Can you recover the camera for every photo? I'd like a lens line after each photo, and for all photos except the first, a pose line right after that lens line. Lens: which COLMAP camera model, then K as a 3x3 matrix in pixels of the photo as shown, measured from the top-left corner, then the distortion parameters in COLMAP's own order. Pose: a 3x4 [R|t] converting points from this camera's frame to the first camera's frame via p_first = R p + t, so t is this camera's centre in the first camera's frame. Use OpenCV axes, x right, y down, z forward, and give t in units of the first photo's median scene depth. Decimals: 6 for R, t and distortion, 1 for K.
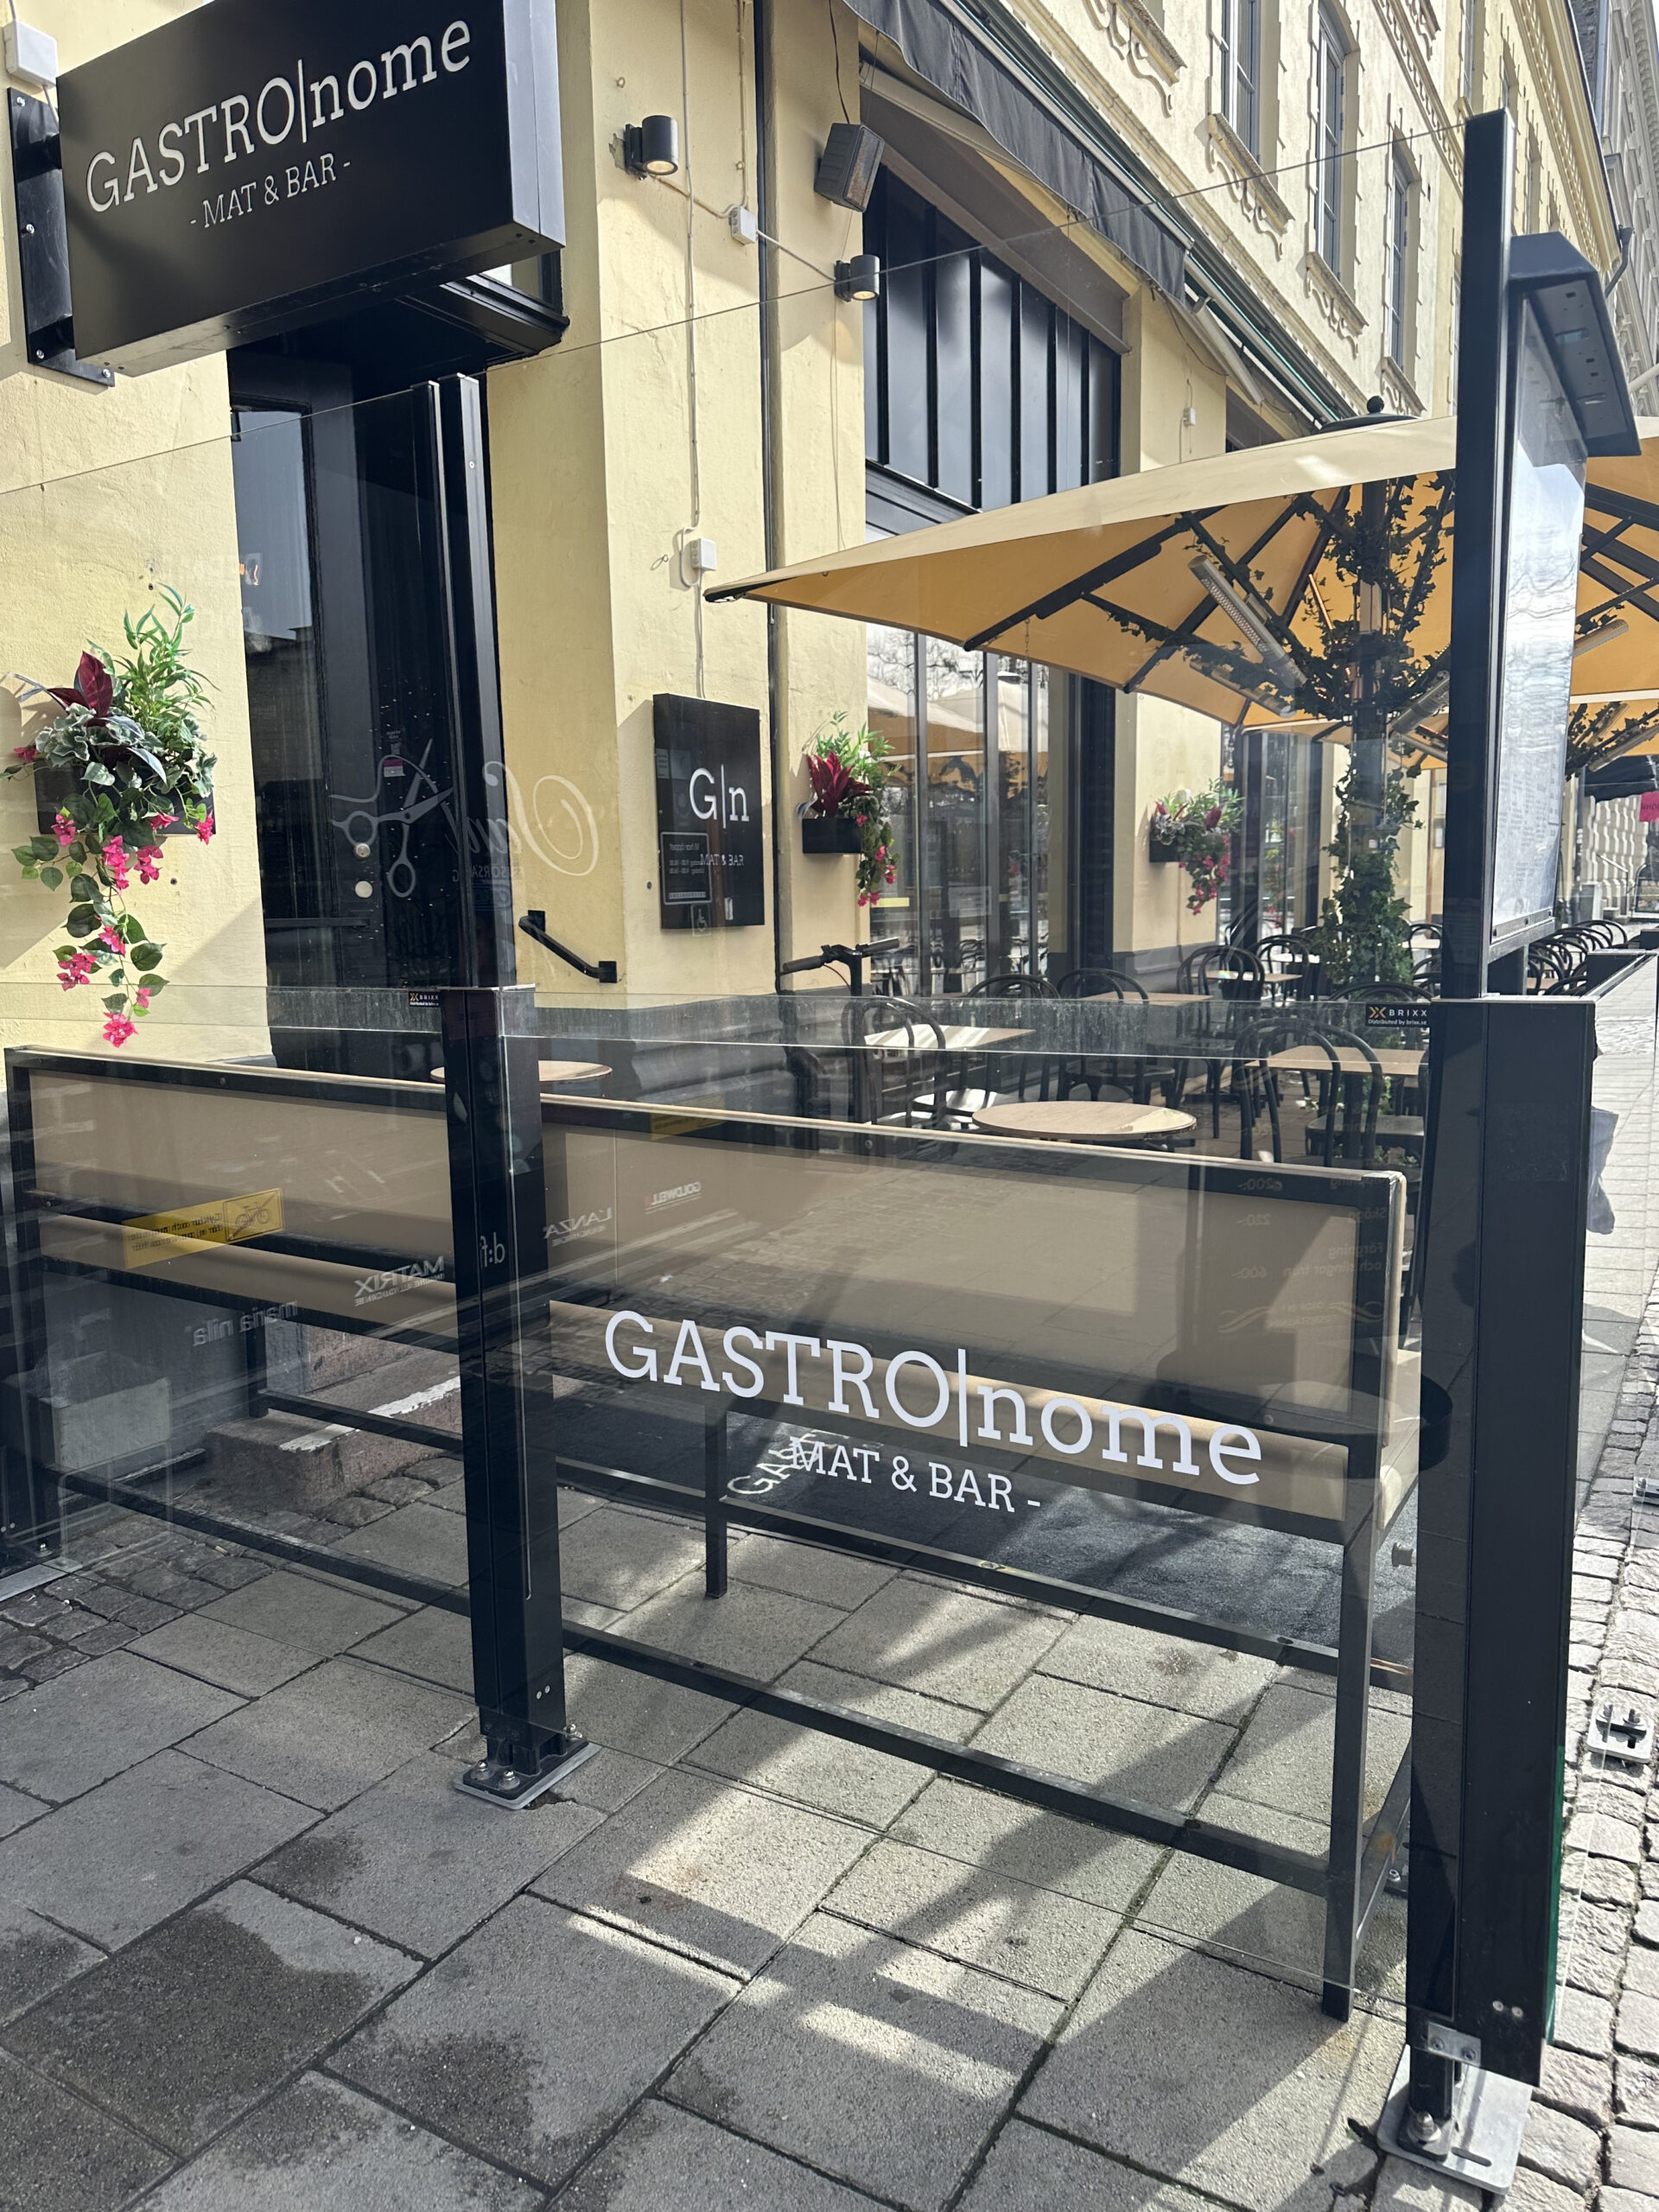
lens RADIAL K [[1540.4, 0, 816.1], [0, 1540.4, 1108.4], [0, 0, 1]] dist [-0.001835, -0.003249]
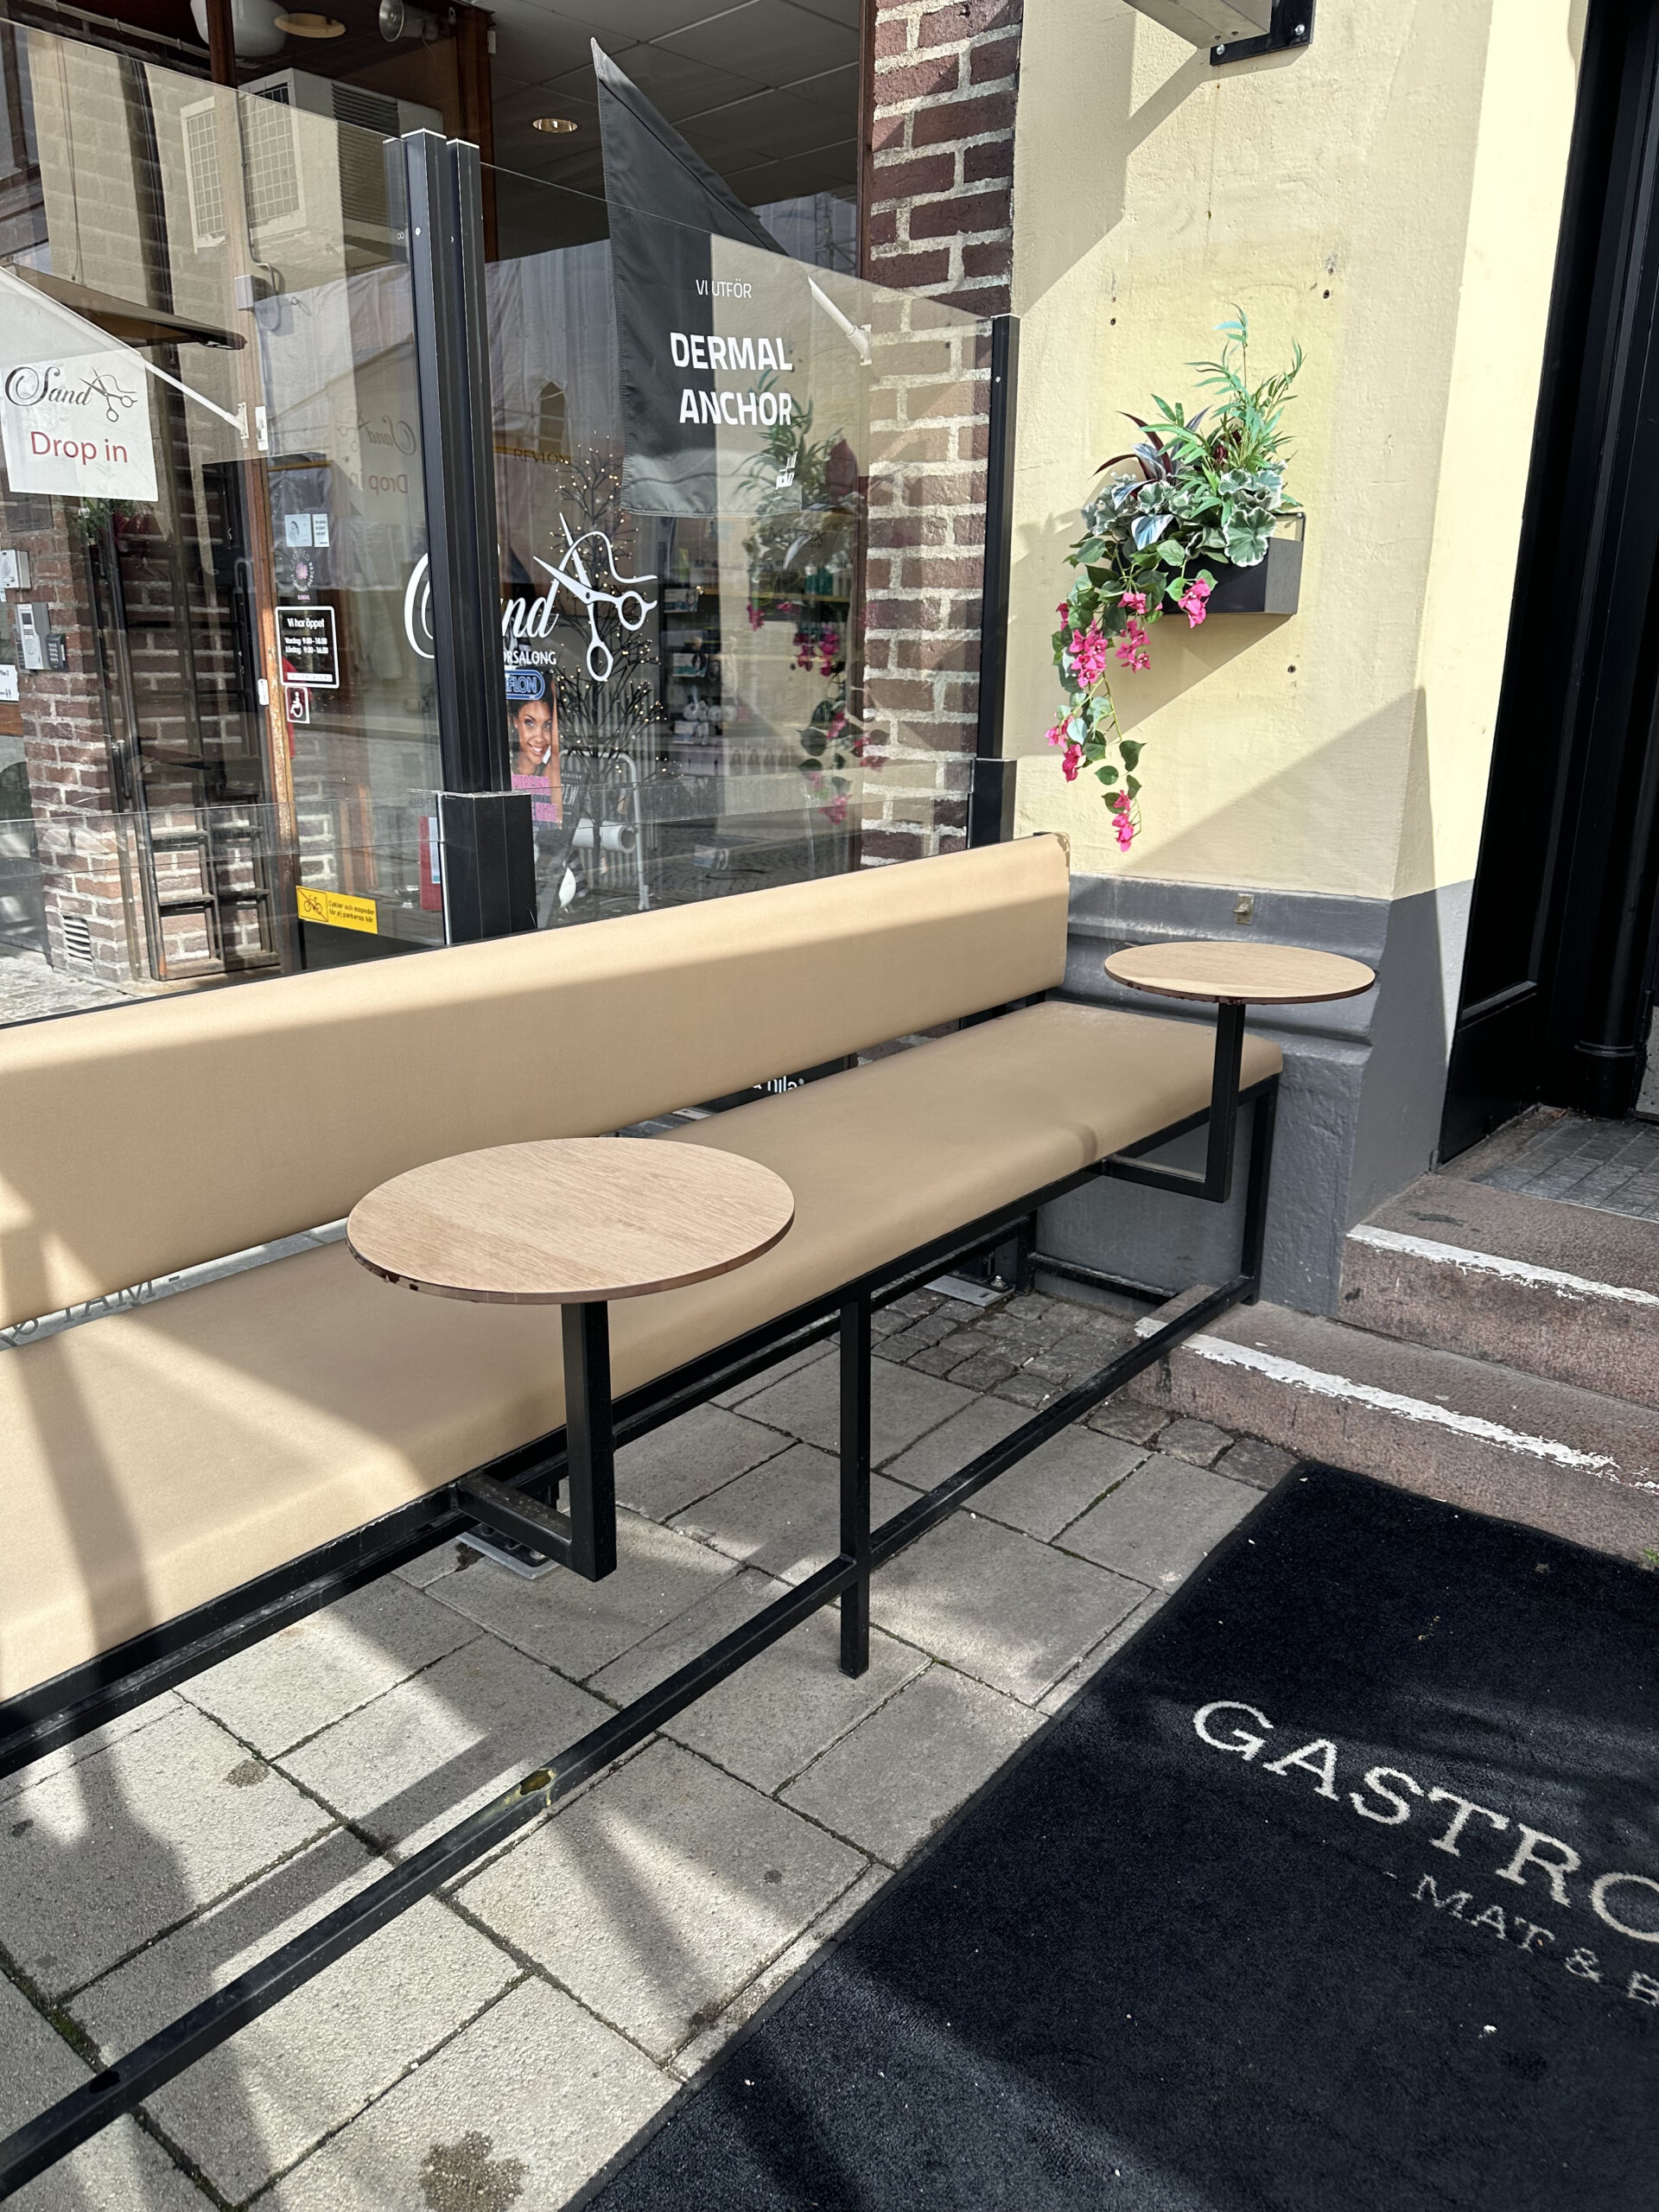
lens RADIAL K [[1540.4, 0, 816.1], [0, 1540.4, 1108.4], [0, 0, 1]] dist [-0.001835, -0.003249]
pose [[-0.139665, 0.297881, -0.944331, 0.522113], [-0.134217, 0.939182, 0.316107, -0.165425], [0.981060, 0.170894, -0.091190, 0.933665]]
